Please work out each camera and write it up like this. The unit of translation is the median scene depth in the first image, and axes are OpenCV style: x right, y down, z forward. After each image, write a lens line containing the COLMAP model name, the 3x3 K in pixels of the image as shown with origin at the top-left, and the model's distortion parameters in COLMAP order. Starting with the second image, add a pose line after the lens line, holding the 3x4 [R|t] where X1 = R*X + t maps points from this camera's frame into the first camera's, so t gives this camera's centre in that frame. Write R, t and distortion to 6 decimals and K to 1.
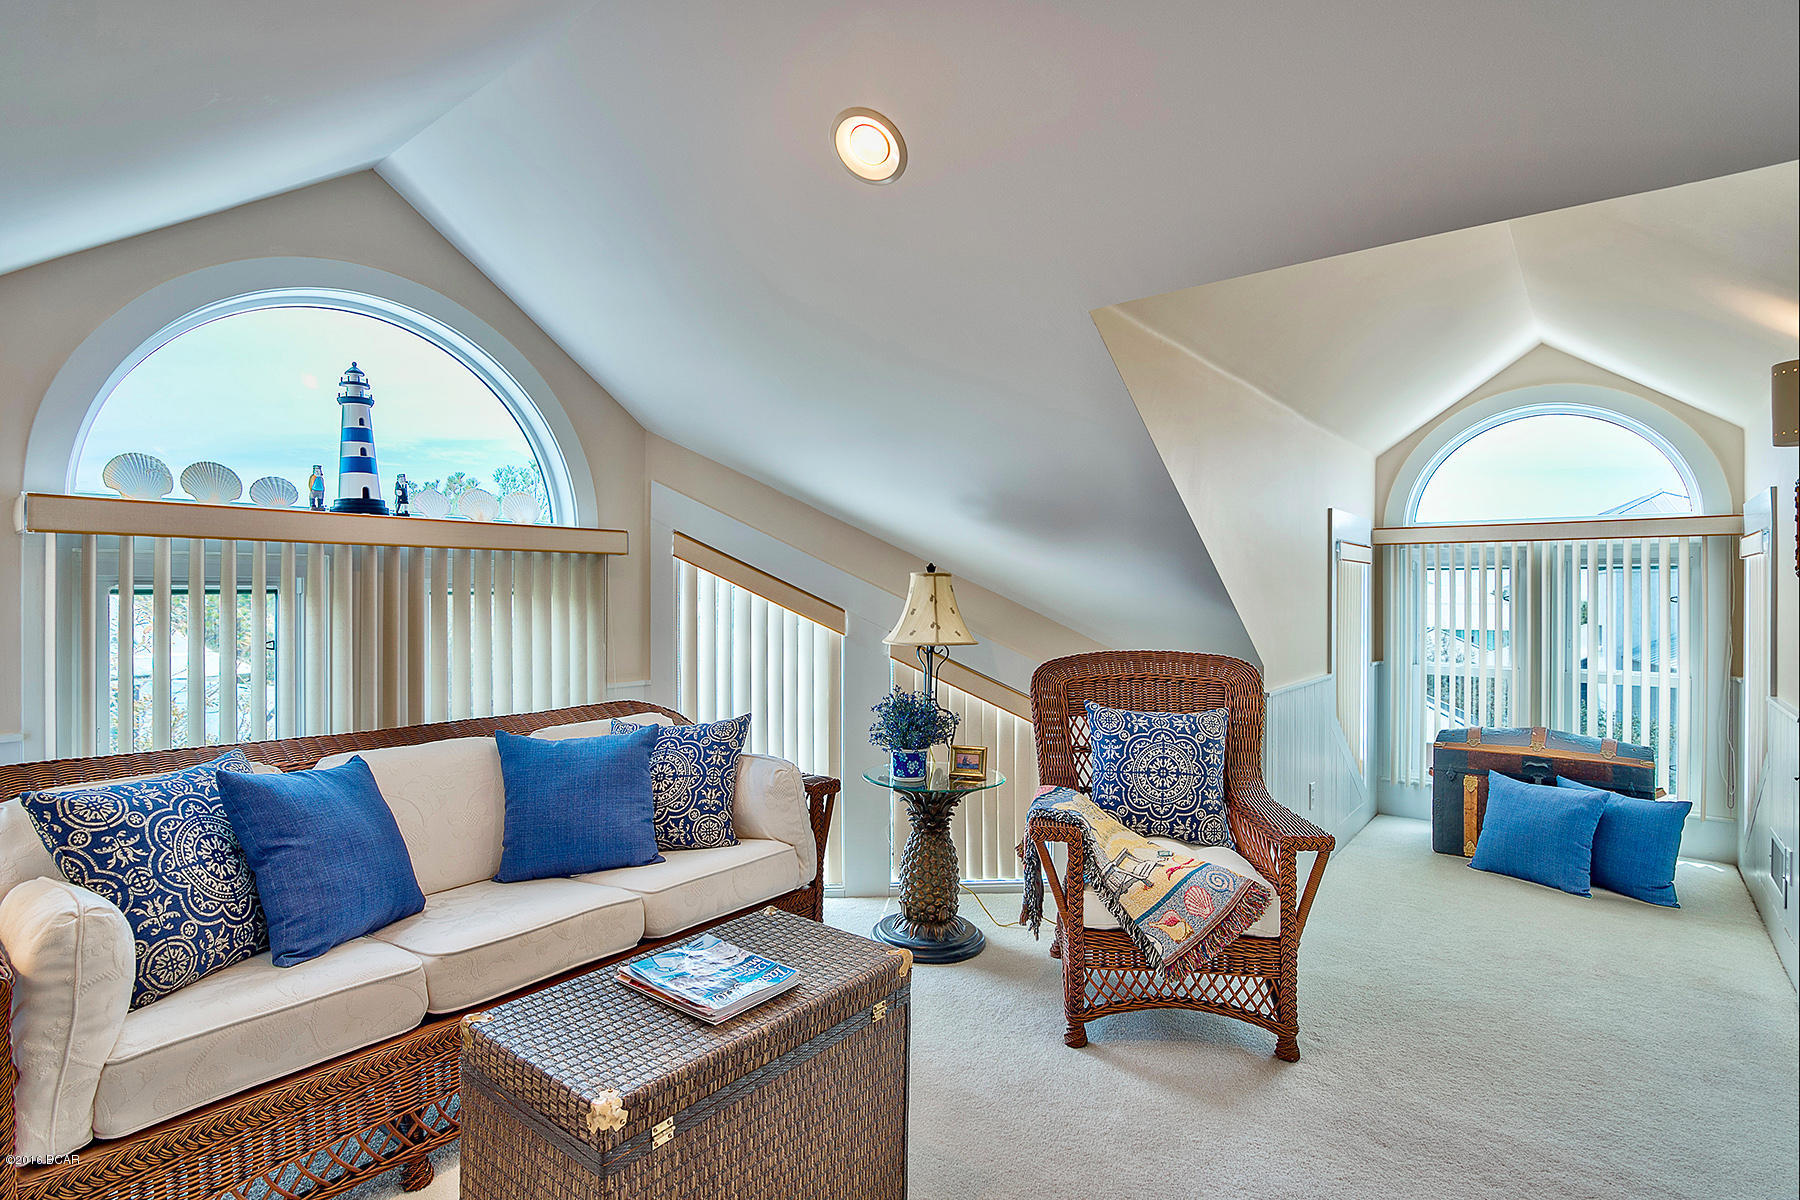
lens RADIAL K [[892.3, 0, 901.7], [0, 892.3, 593.7], [0, 0, 1]] dist [-0.002500, -0.000345]
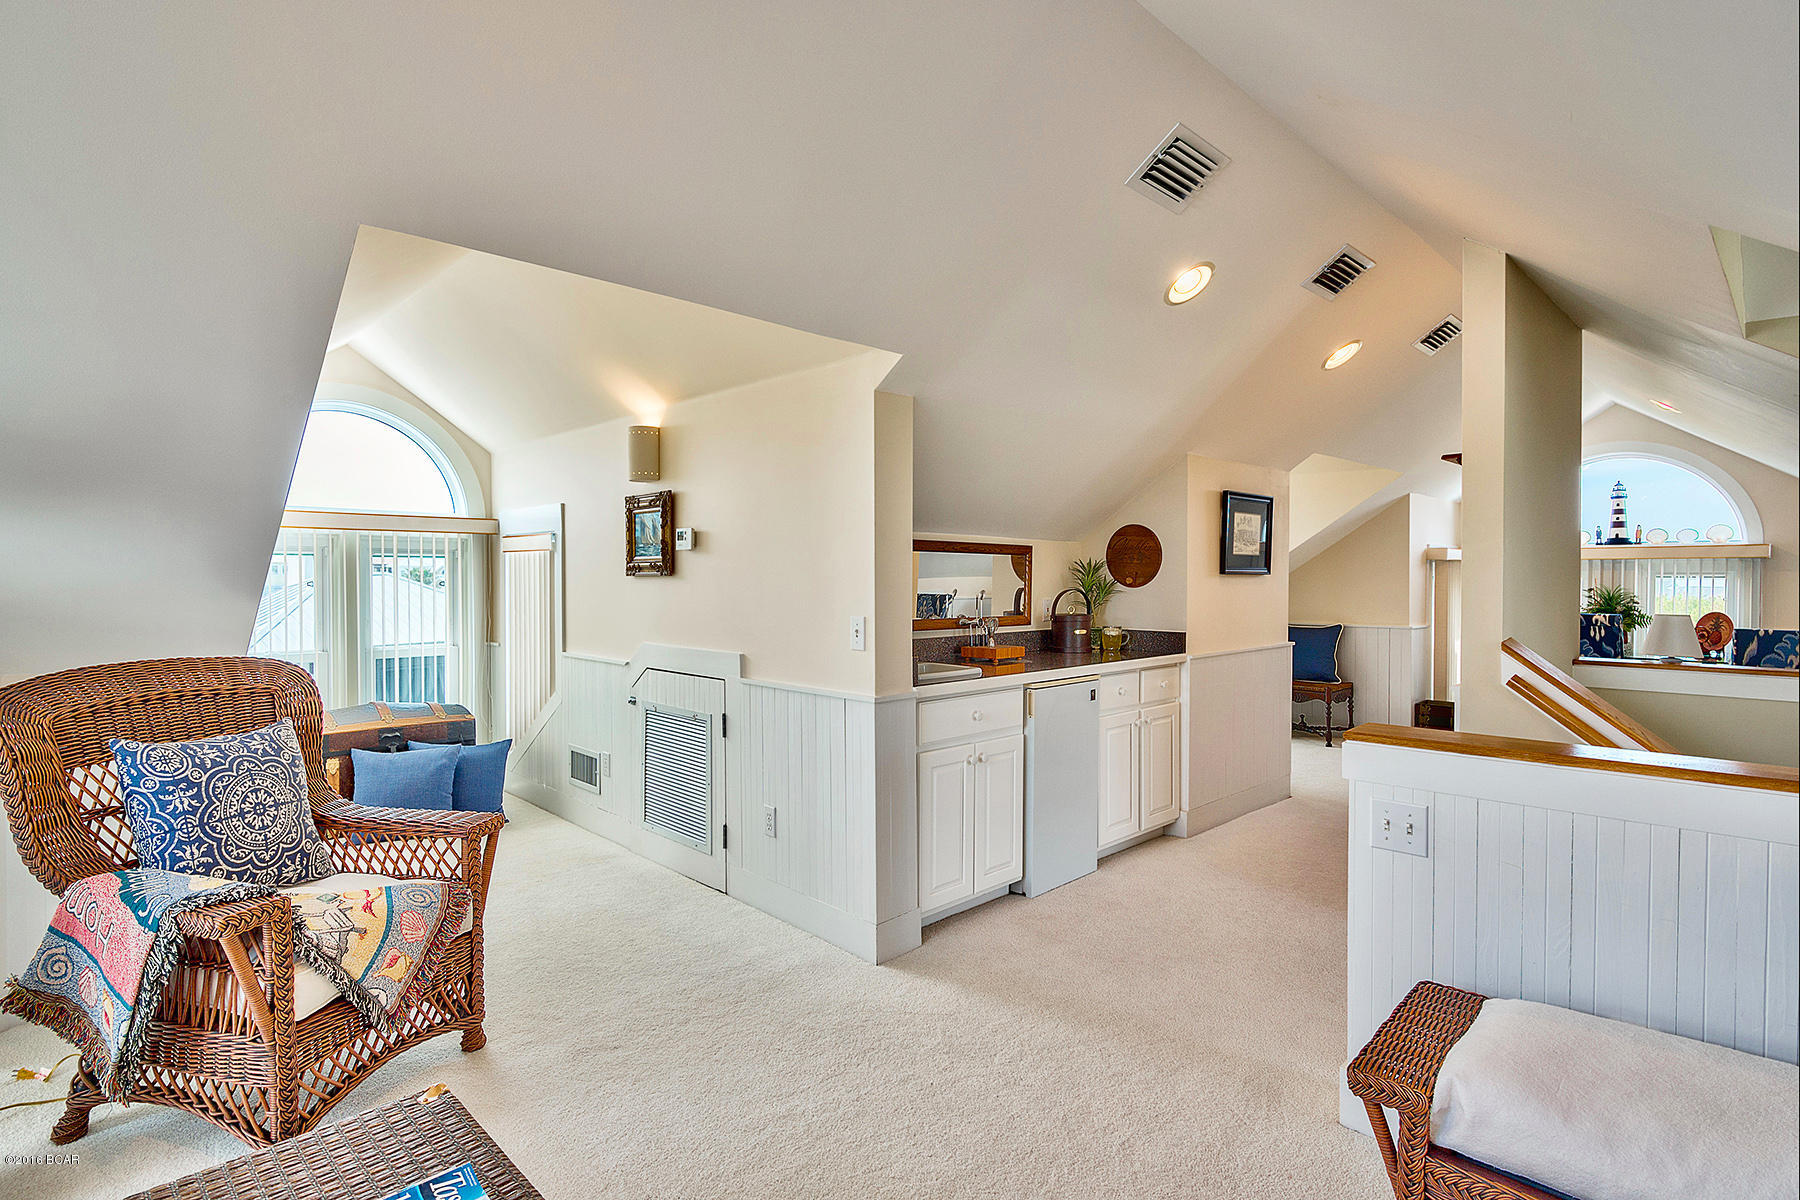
lens RADIAL K [[897.7, 0, 902.8], [0, 897.7, 574.2], [0, 0, 1]] dist [-0.050663, -0.000090]
pose [[0.094063, -0.000201, 0.995566, -0.432939], [0.005816, 0.999983, -0.000348, -0.003028], [-0.995549, 0.005823, 0.094062, 0.376163]]
